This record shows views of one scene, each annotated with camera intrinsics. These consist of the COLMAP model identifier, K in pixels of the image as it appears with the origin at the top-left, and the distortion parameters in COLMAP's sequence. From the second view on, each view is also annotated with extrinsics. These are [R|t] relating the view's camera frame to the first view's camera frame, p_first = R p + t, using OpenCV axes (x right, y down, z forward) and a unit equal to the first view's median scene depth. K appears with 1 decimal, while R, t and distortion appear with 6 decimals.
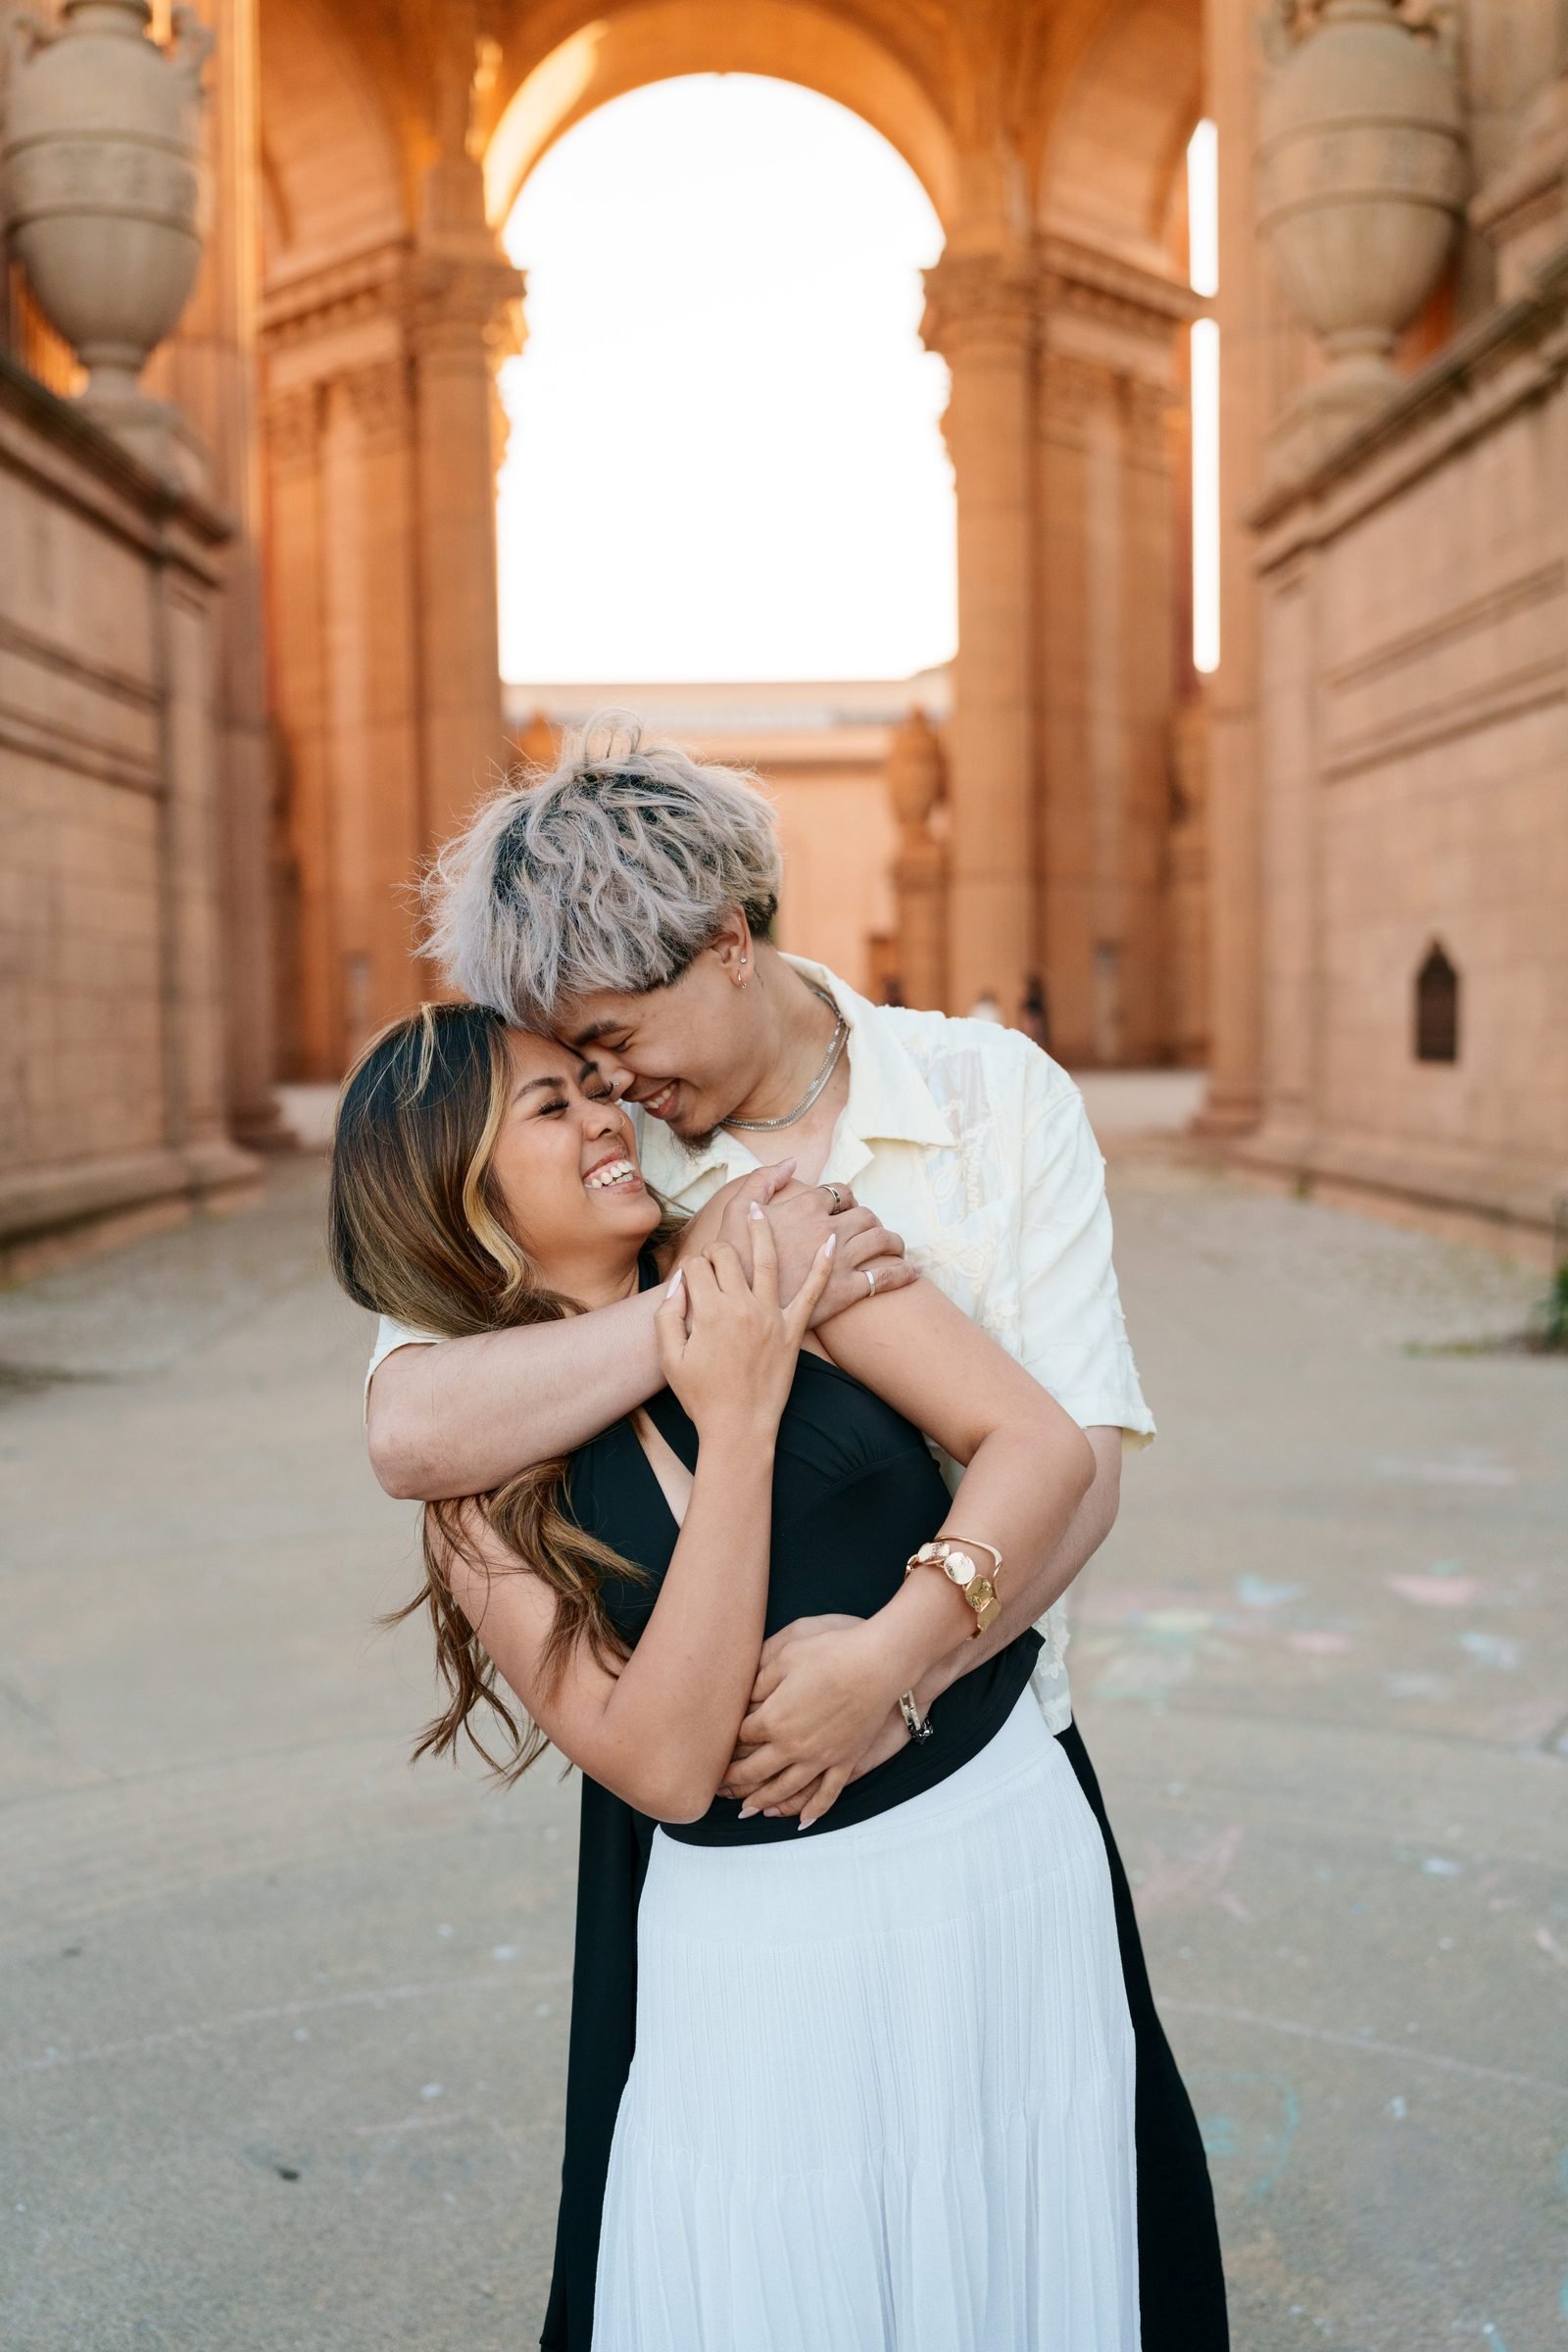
lens RADIAL K [[2371.7, 0, 784.0], [0, 2371.7, 1176.0], [0, 0, 1]] dist [0.007891, -0.146806]
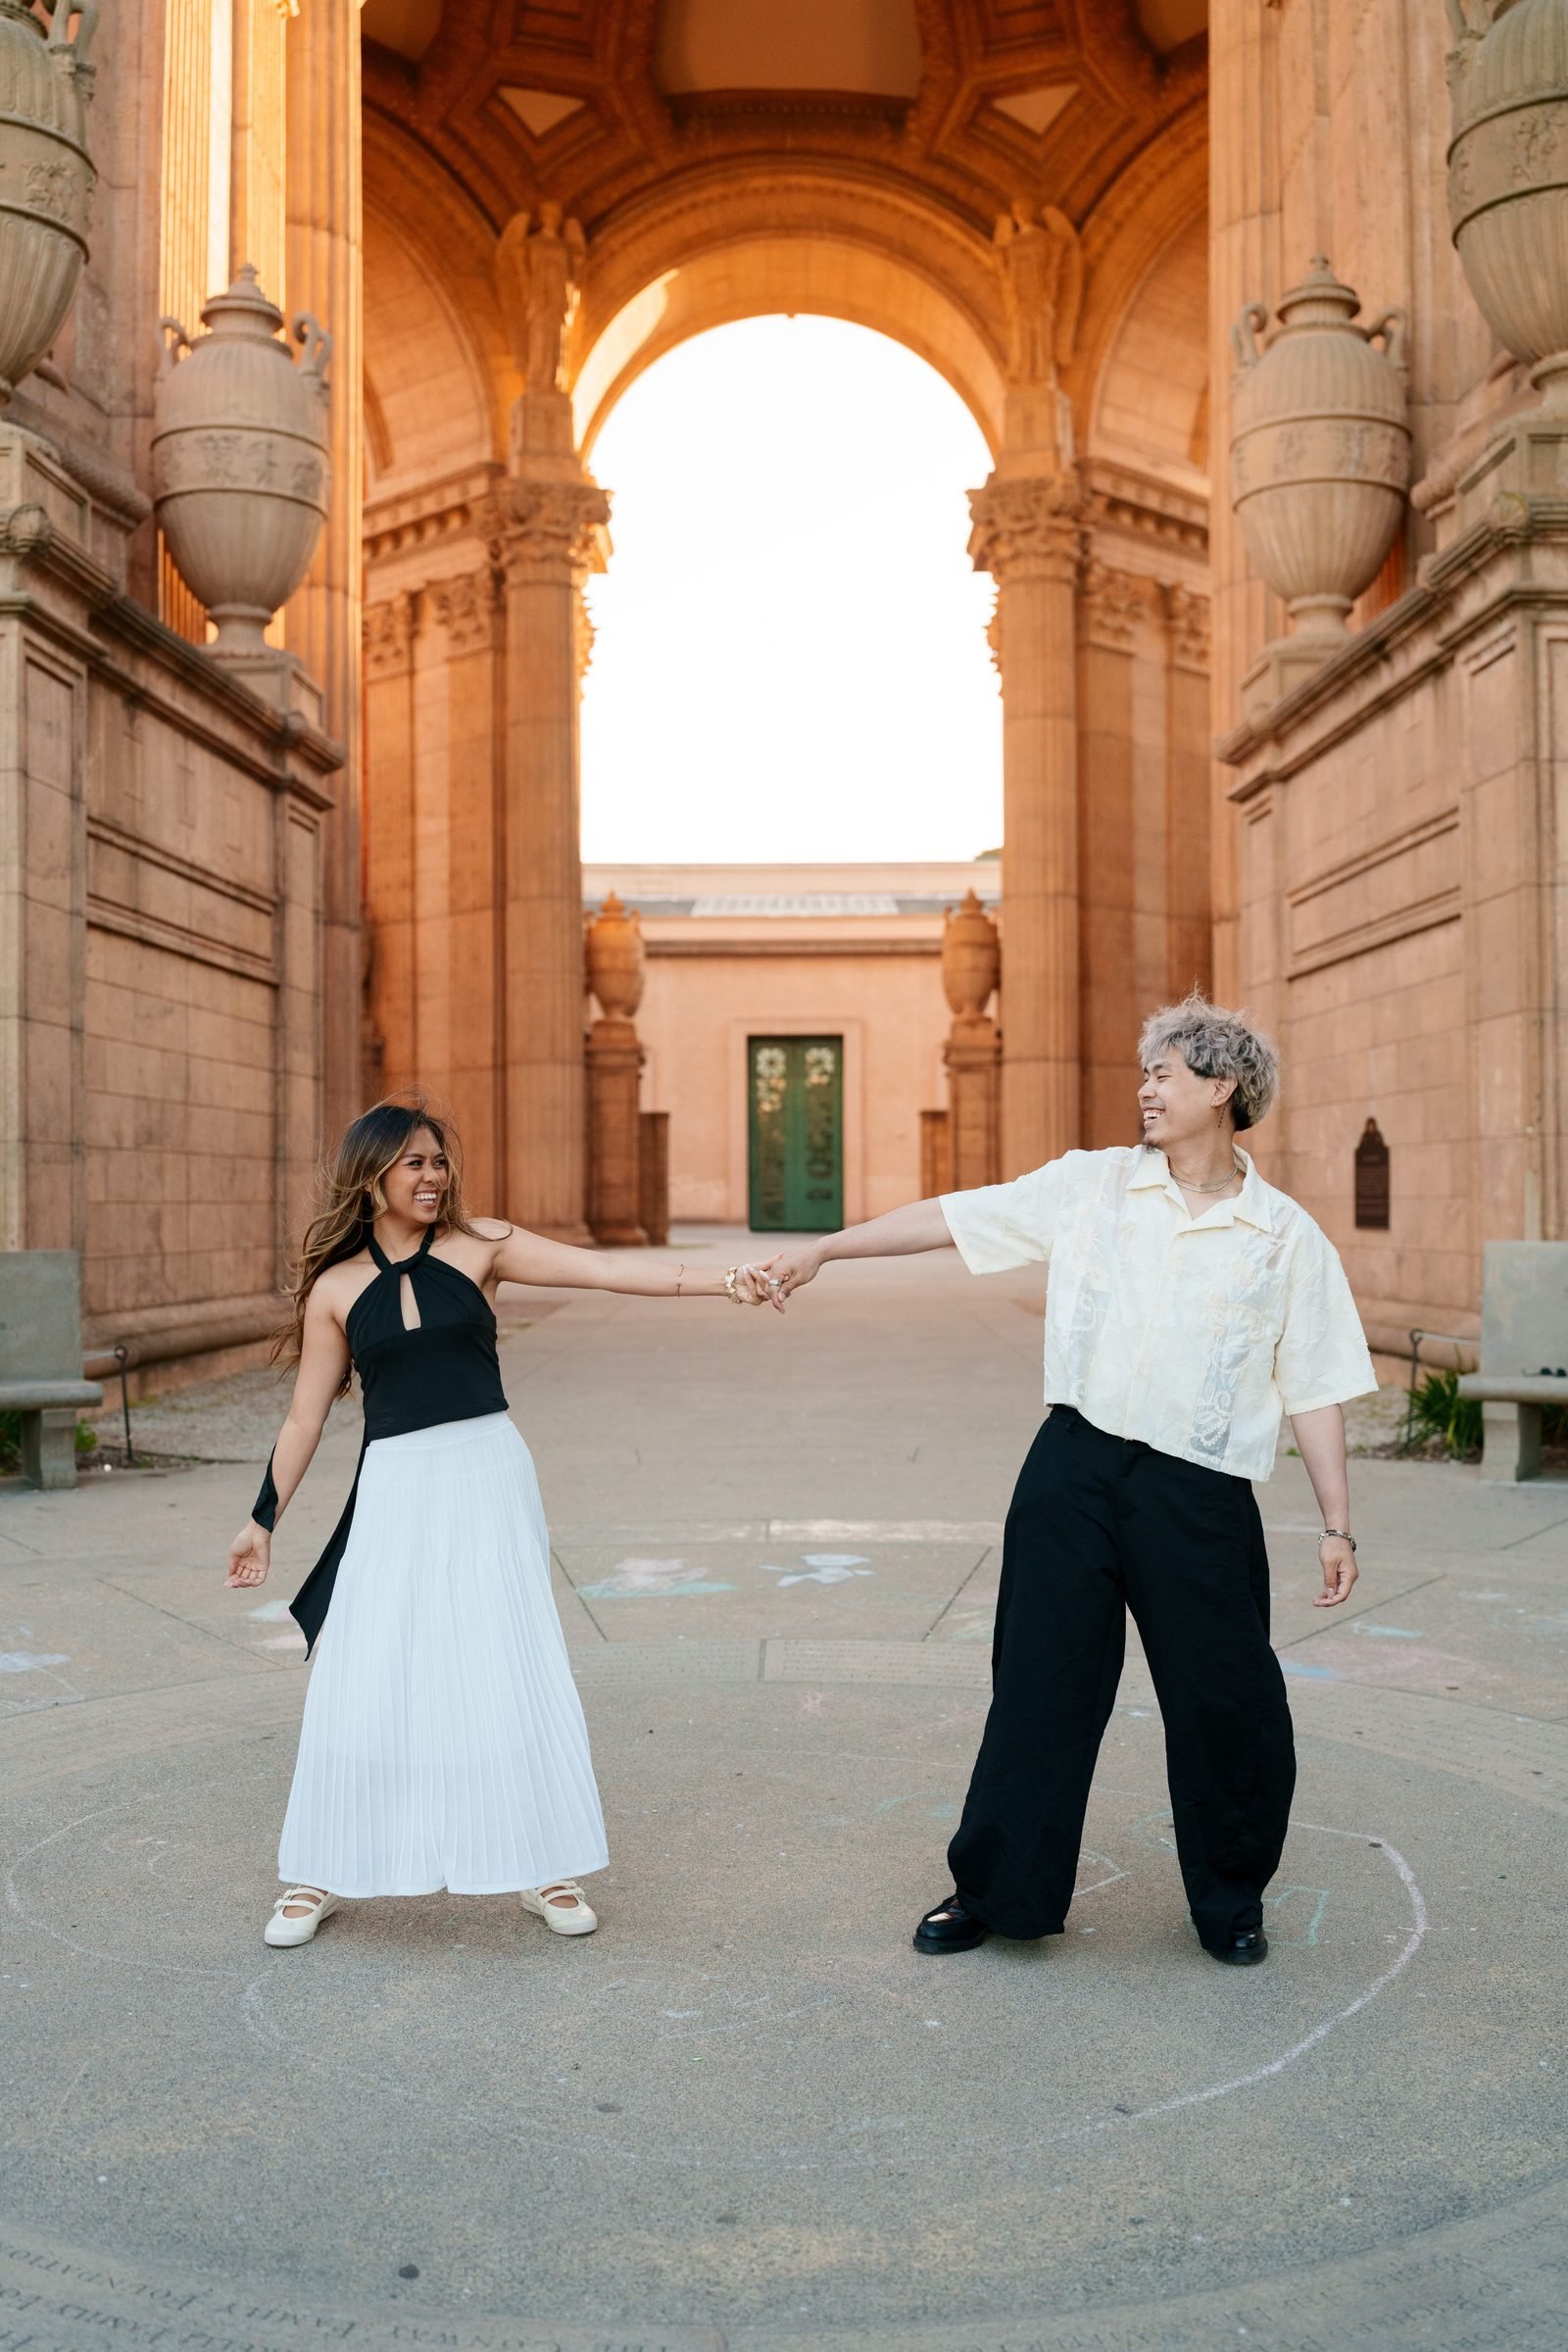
lens RADIAL K [[2371.7, 0, 784.0], [0, 2371.7, 1176.0], [0, 0, 1]] dist [0.007891, -0.146806]
pose [[0.999499, 0.009299, -0.030261, 0.020460], [-0.011516, 0.997195, -0.073952, 0.013364], [0.029489, 0.074263, 0.996803, -0.134479]]
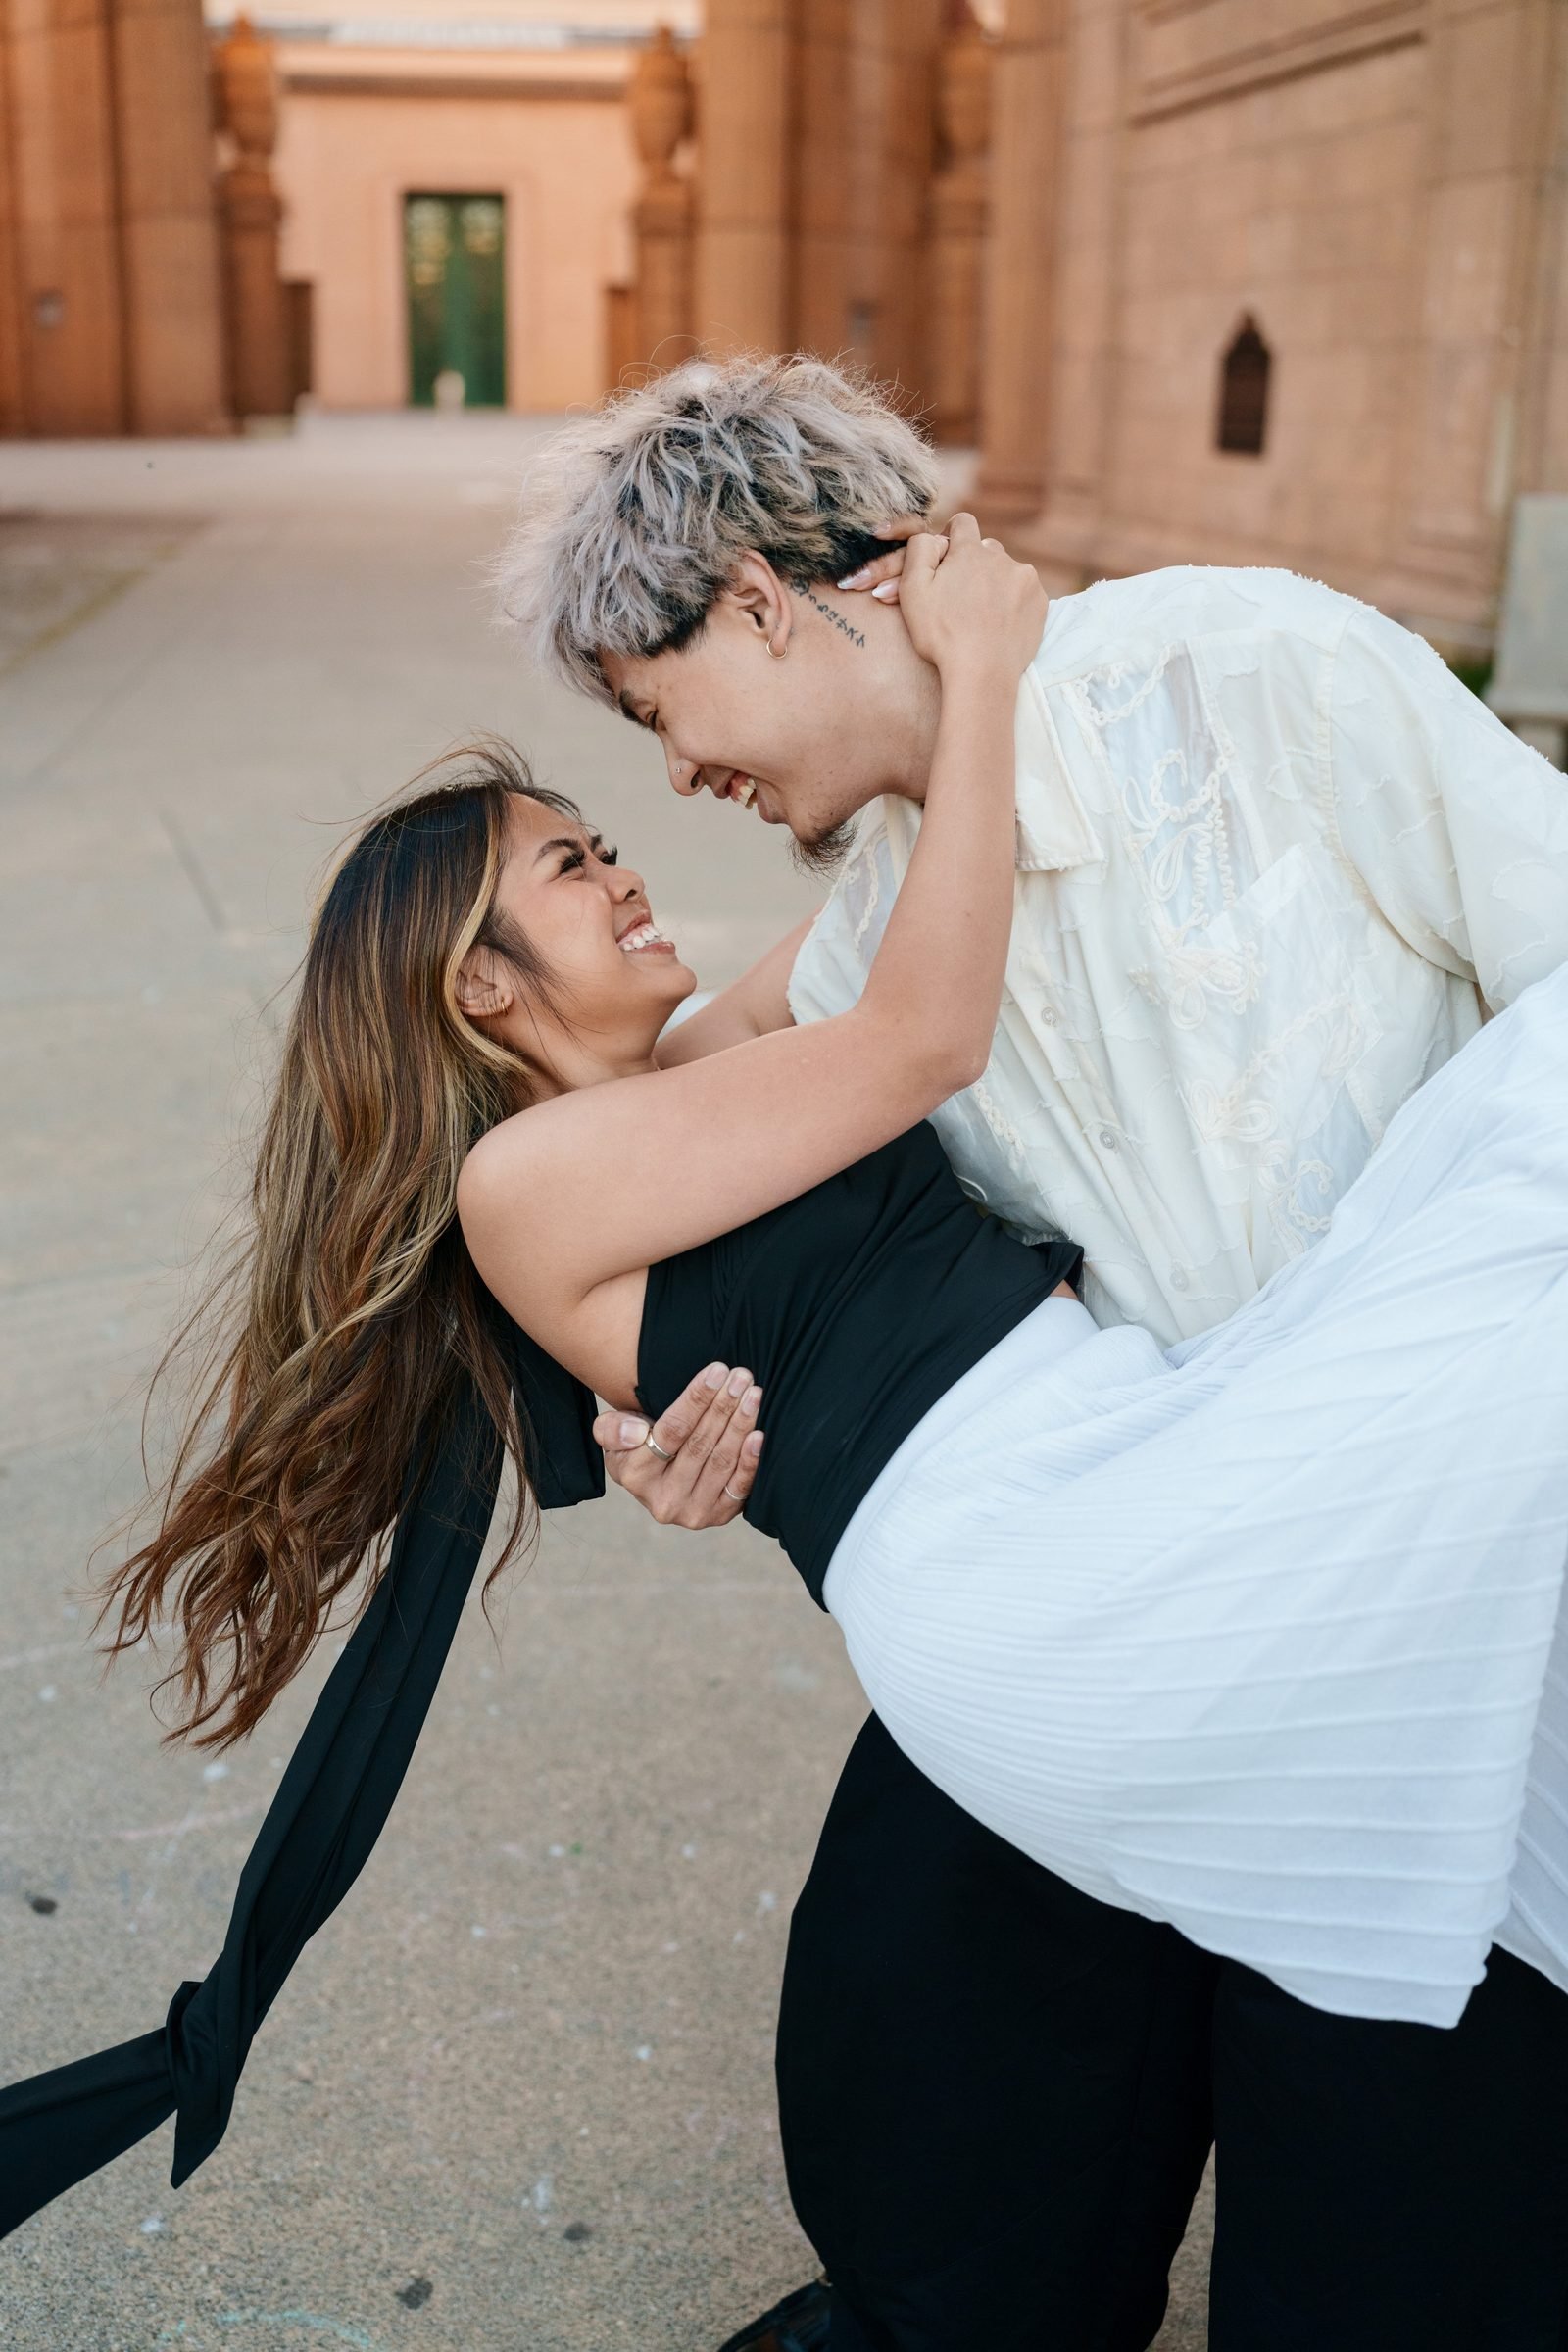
lens RADIAL K [[2371.7, 0, 784.0], [0, 2371.7, 1176.0], [0, 0, 1]] dist [0.007891, -0.146806]
pose [[0.993658, -0.007107, 0.112219, -0.008020], [-0.021769, 0.966960, 0.253996, -0.004825], [-0.110317, -0.254828, 0.960673, 0.044327]]
